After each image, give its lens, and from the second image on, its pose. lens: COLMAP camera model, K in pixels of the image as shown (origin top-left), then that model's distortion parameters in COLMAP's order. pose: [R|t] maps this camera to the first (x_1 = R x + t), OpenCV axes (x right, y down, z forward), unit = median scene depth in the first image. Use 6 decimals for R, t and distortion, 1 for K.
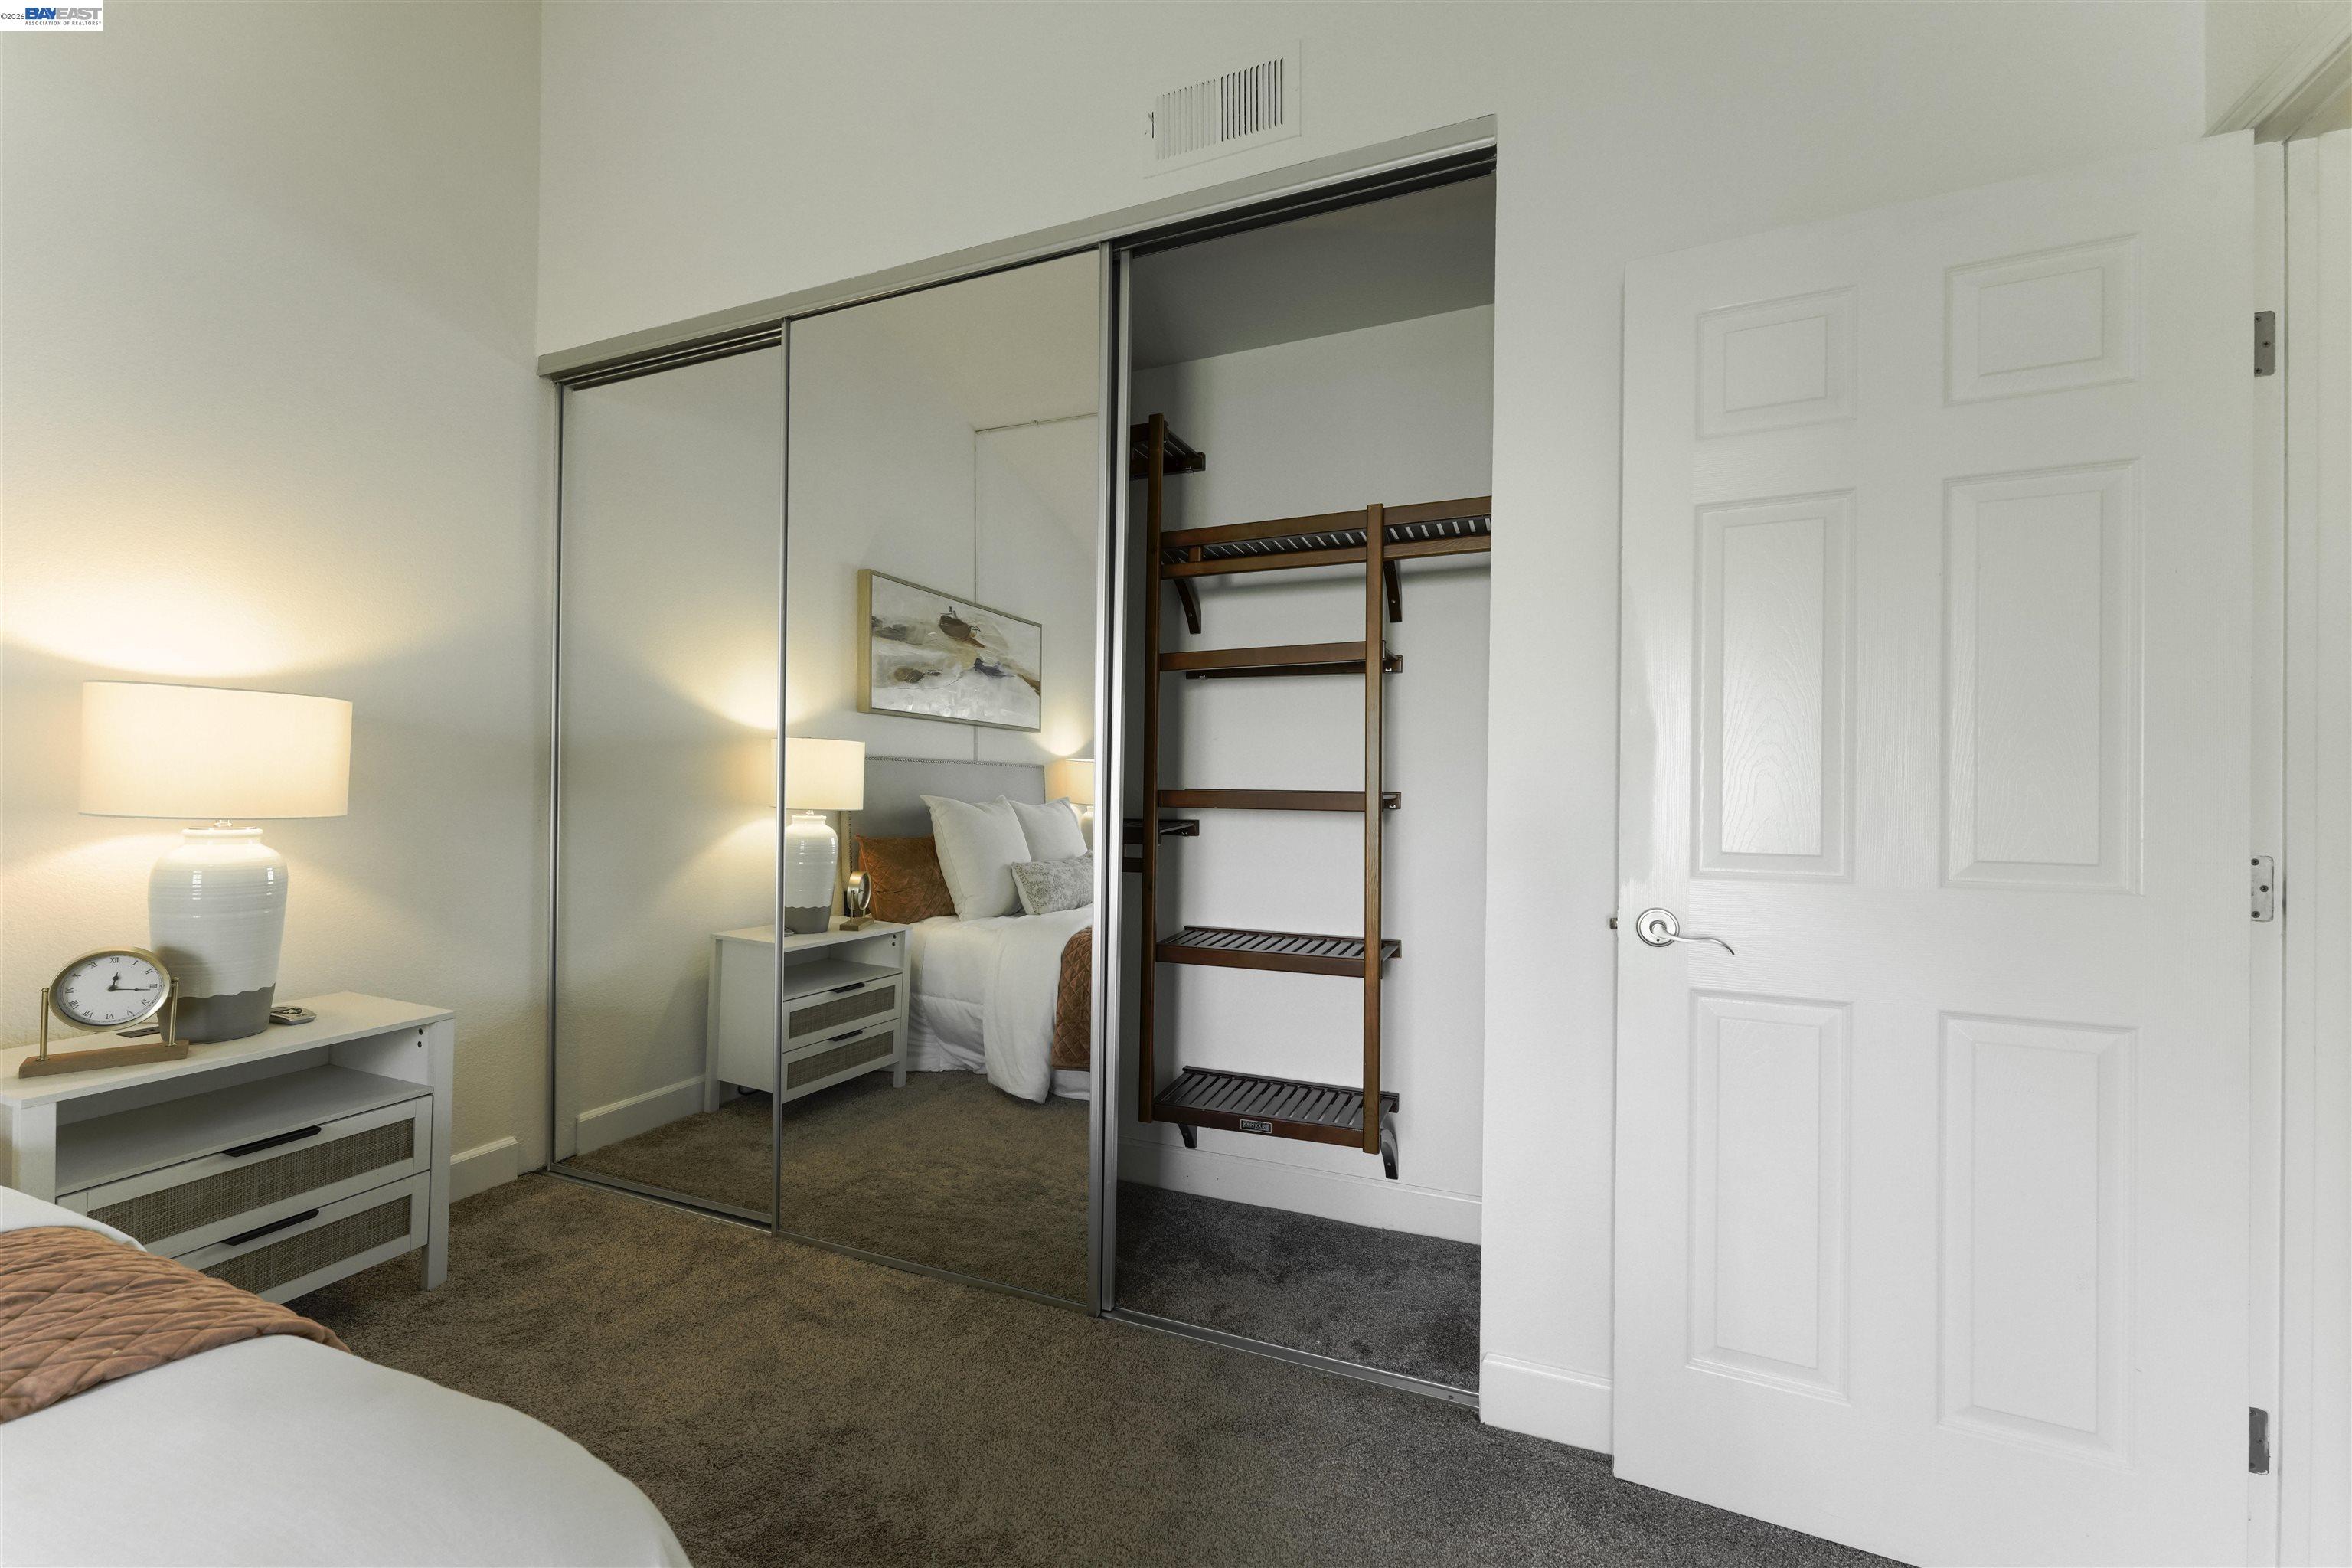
lens RADIAL K [[930.1, 0, 1172.2], [0, 930.1, 795.0], [0, 0, 1]] dist [0.000049, -0.000068]
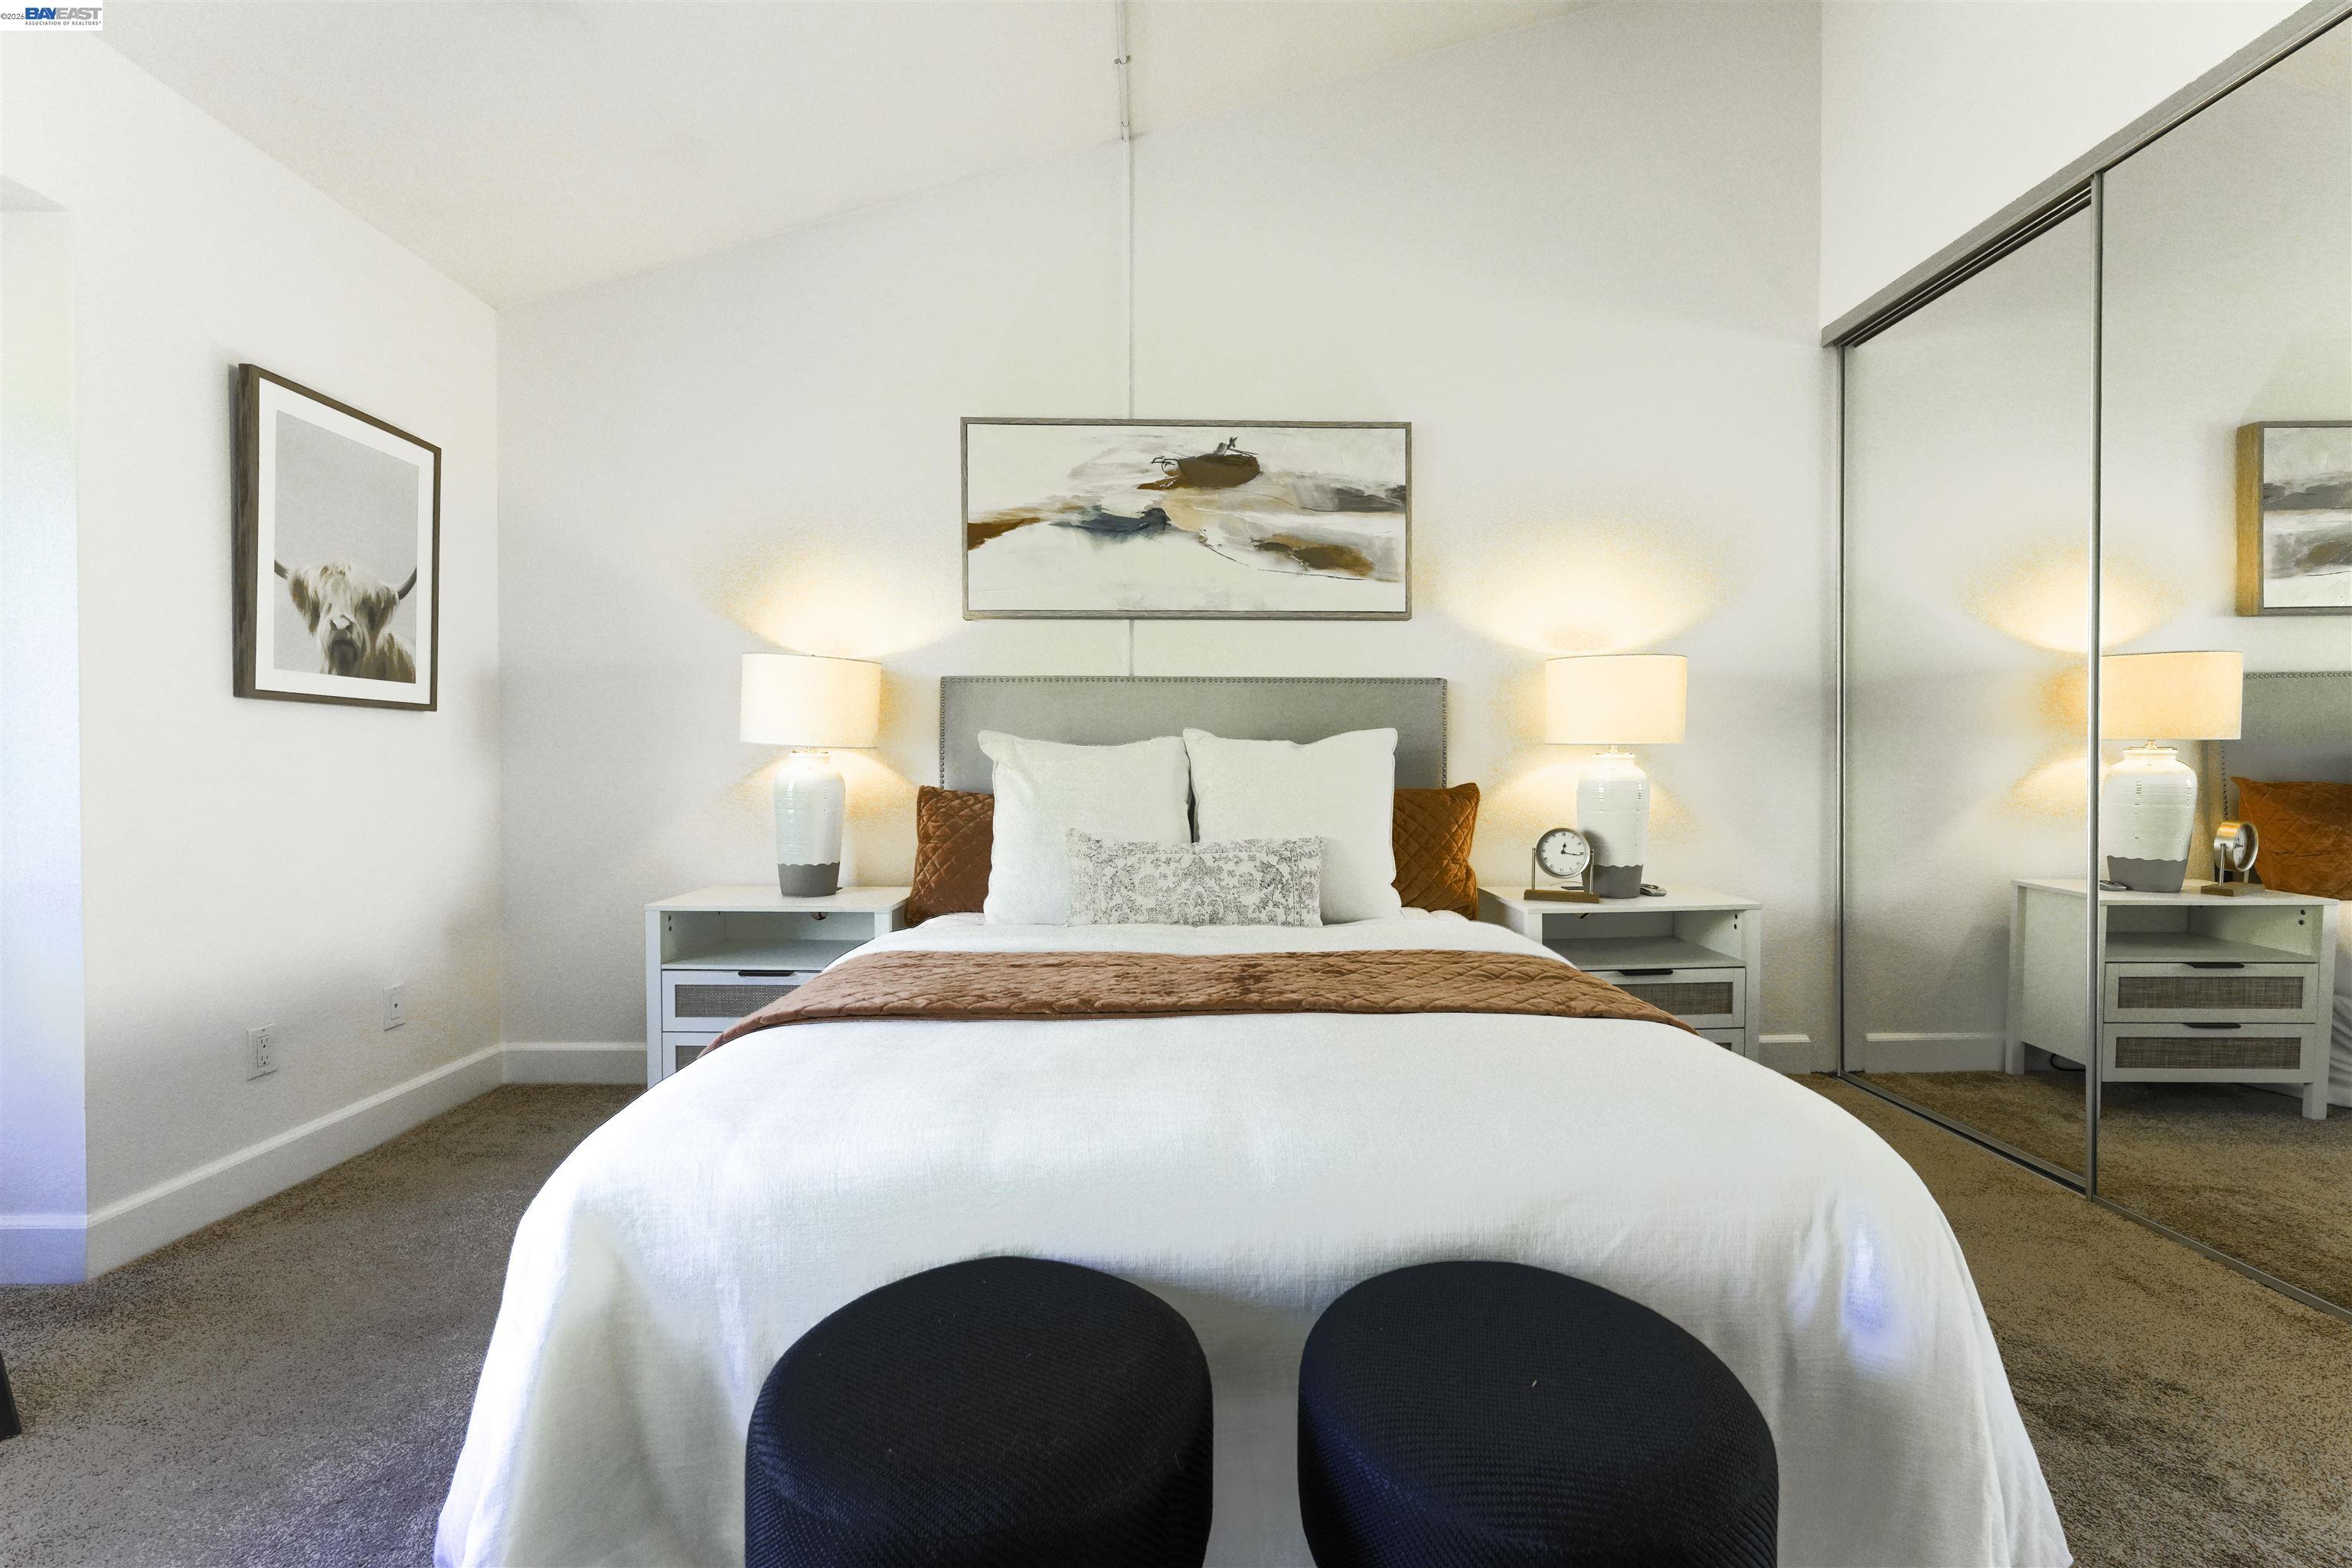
lens RADIAL K [[1003.3, 0, 1189.1], [0, 1003.3, 781.4], [0, 0, 1]] dist [0.002229, 0.000113]
pose [[0.400615, -0.002960, -0.916242, 0.103453], [0.011671, 0.999930, 0.001872, 0.049596], [0.916172, -0.011443, 0.400622, -0.164155]]
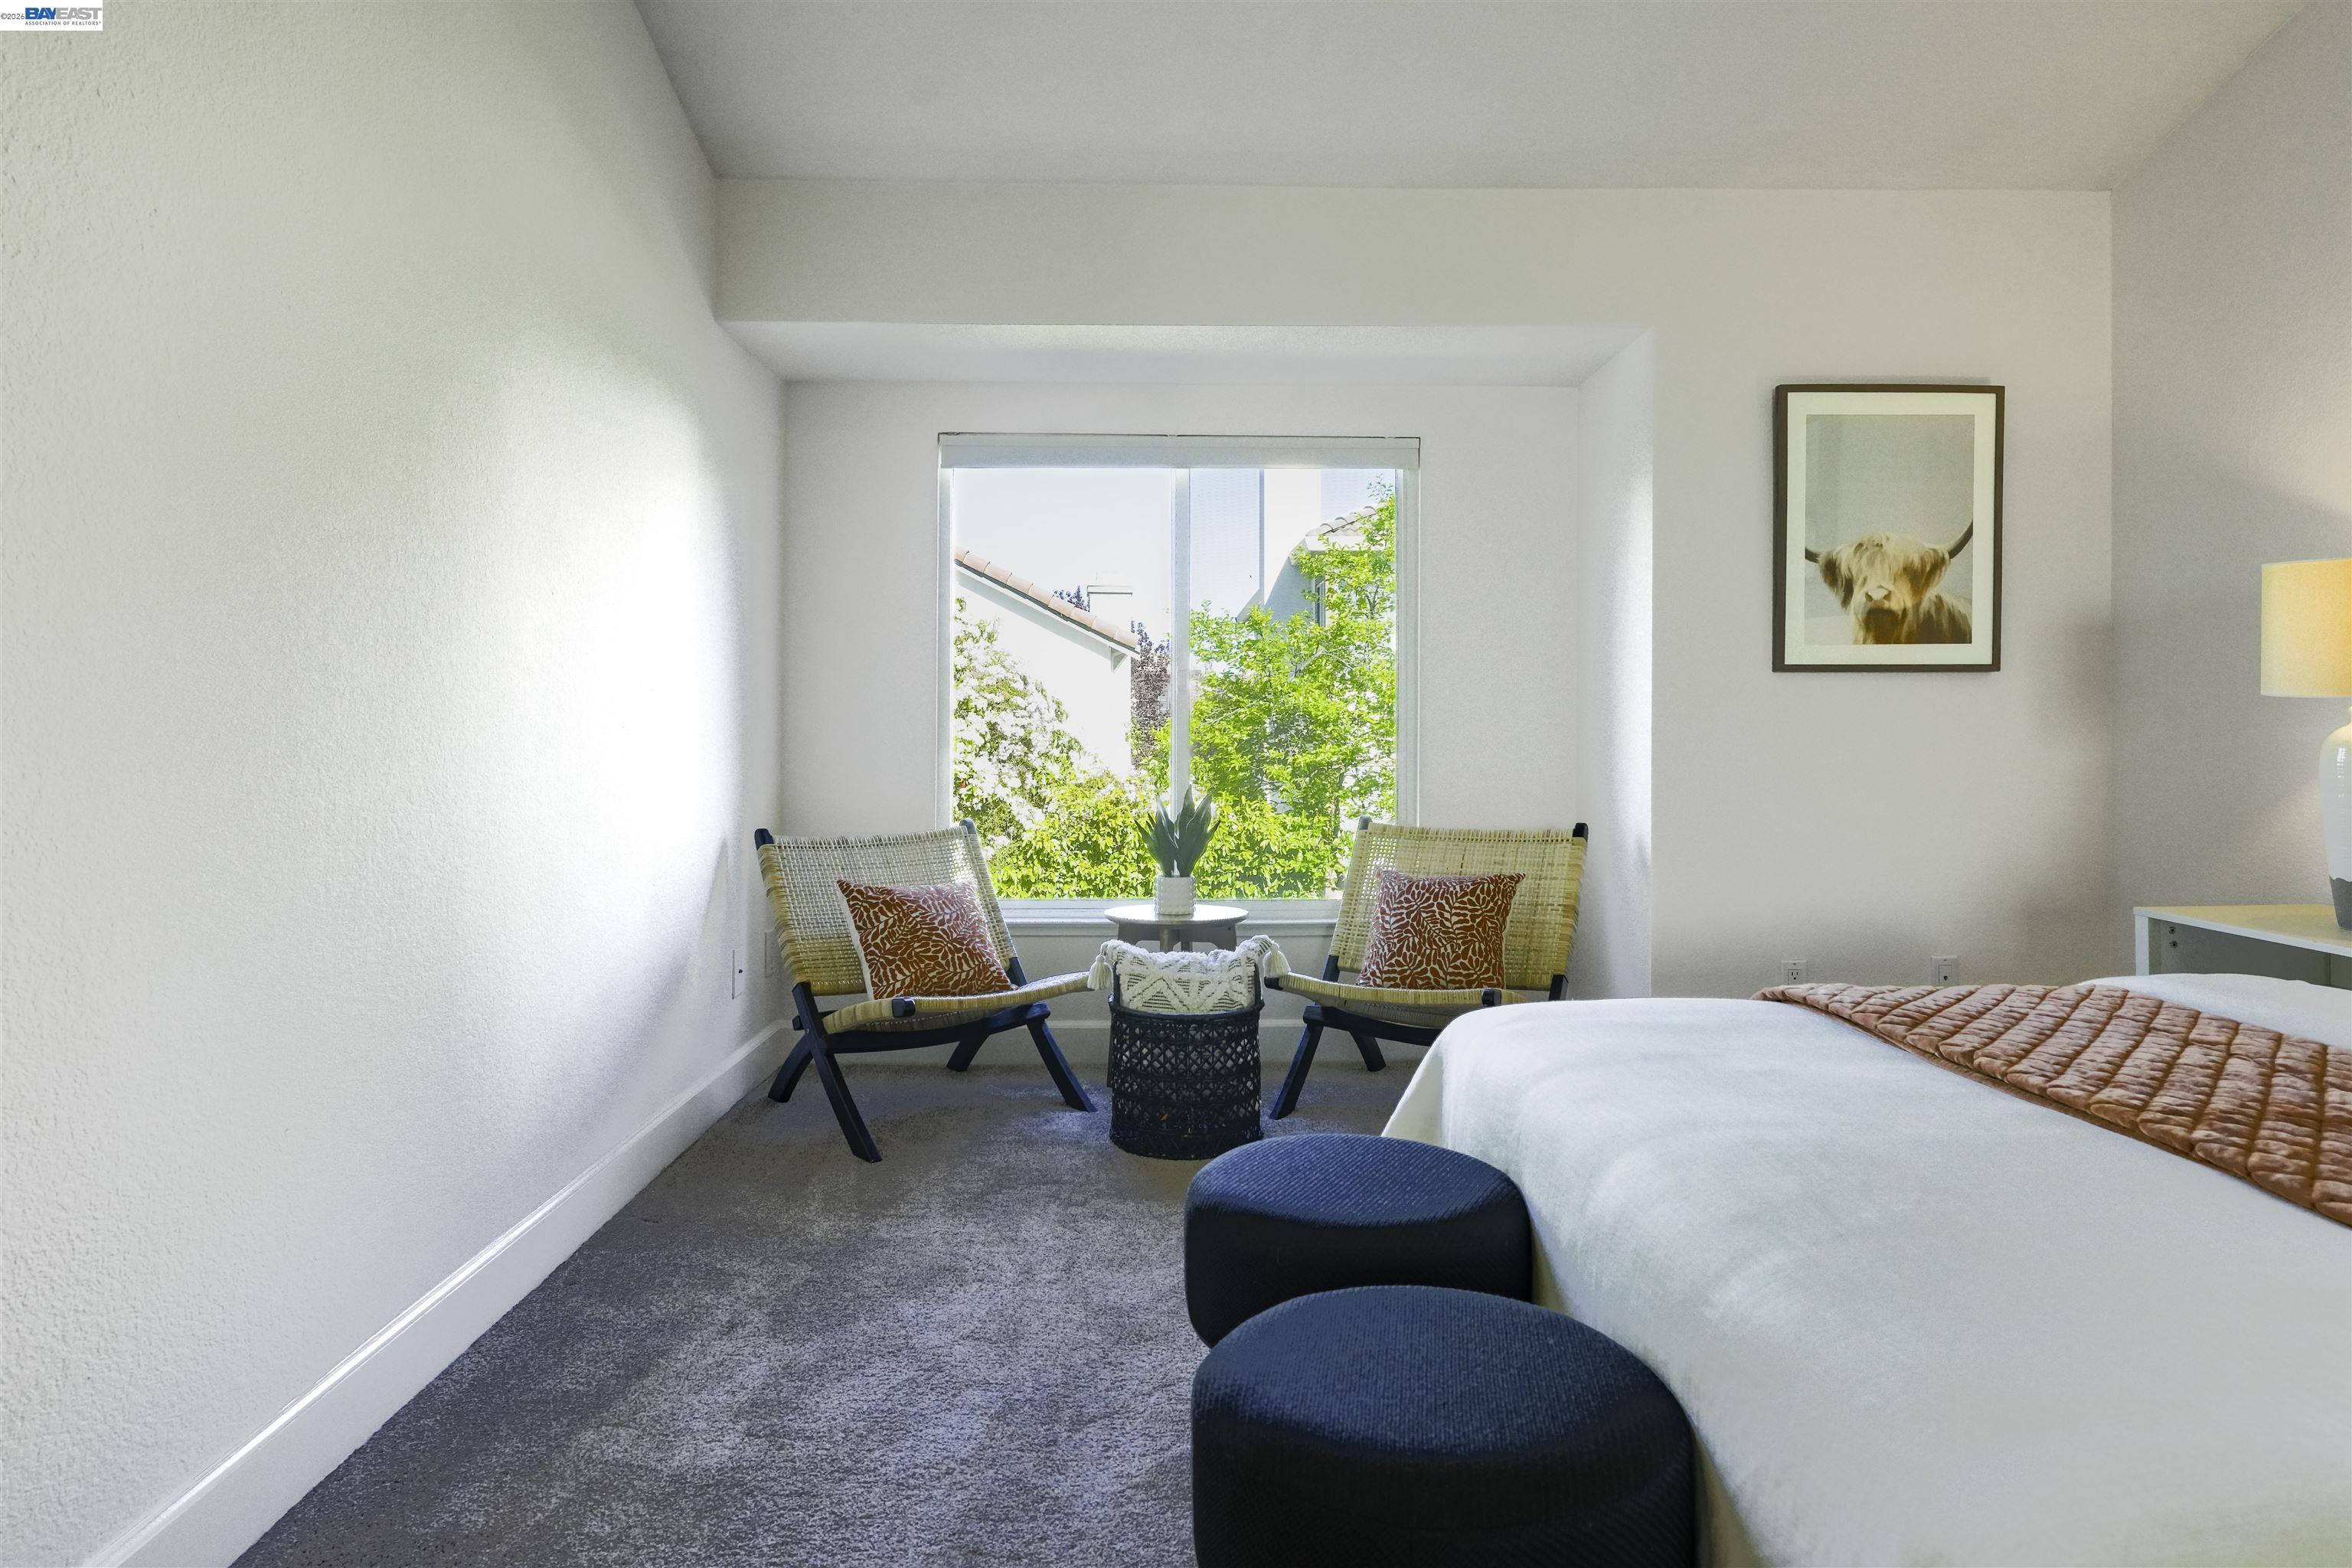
lens RADIAL K [[1359.6, 0, 1173.9], [0, 1359.6, 732.4], [0, 0, 1]] dist [-0.000405, -0.000434]
pose [[-0.915662, -0.014839, -0.401674, 0.080307], [-0.009766, 0.999845, -0.014674, 0.055062], [0.401830, -0.009514, -0.915665, 0.425104]]
